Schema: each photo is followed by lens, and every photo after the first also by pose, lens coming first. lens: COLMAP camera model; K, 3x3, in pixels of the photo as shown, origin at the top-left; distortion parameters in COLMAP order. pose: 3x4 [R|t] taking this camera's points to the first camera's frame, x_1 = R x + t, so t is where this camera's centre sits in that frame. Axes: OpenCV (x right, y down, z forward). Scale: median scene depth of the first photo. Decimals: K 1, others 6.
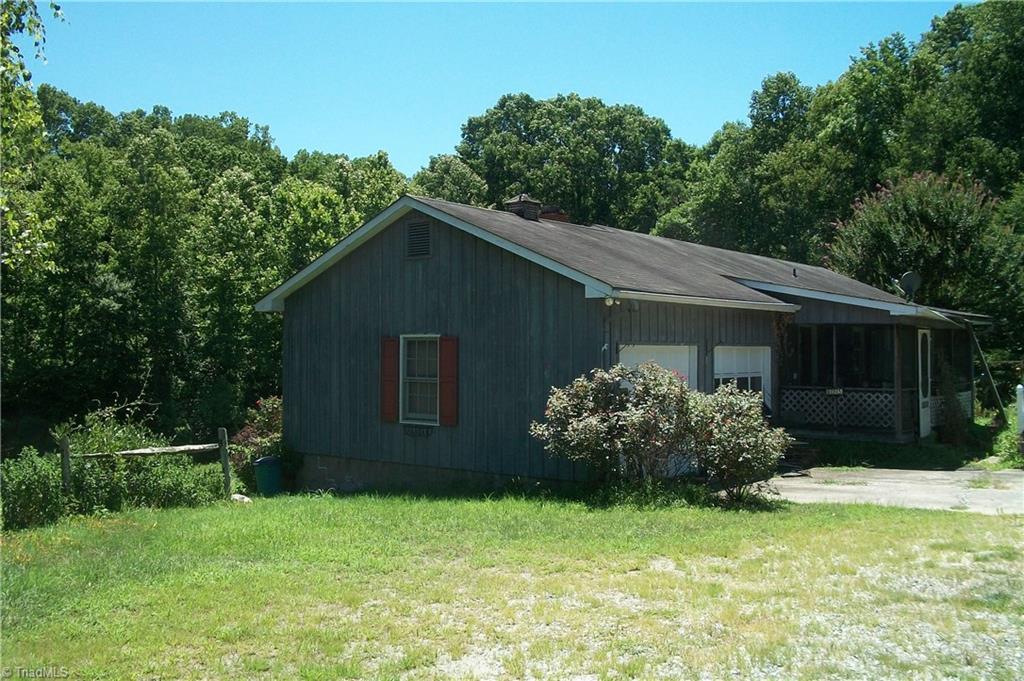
lens RADIAL K [[997.8, 0, 512.0], [0, 997.8, 340.5], [0, 0, 1]] dist [-0.101417, -0.004691]
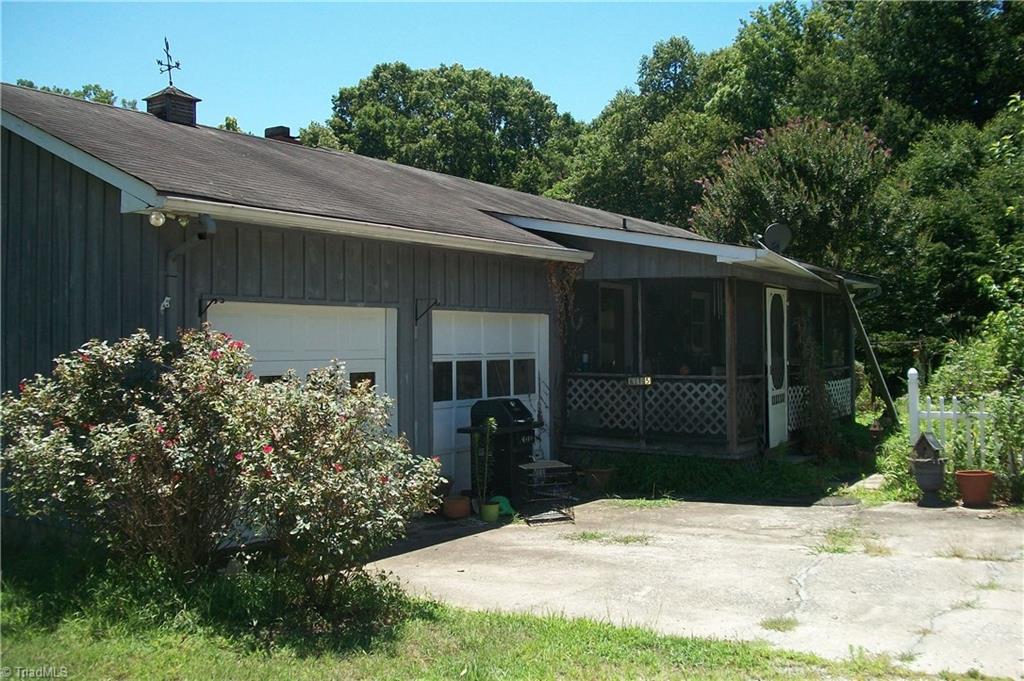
lens RADIAL K [[980.9, 0, 512.1], [0, 980.9, 319.2], [0, 0, 1]] dist [-0.137297, 0.061876]
pose [[0.997008, -0.004122, 0.077194, 0.161438], [0.005139, 0.999902, -0.012990, 0.015571], [-0.077133, 0.013348, 0.996931, 0.296634]]
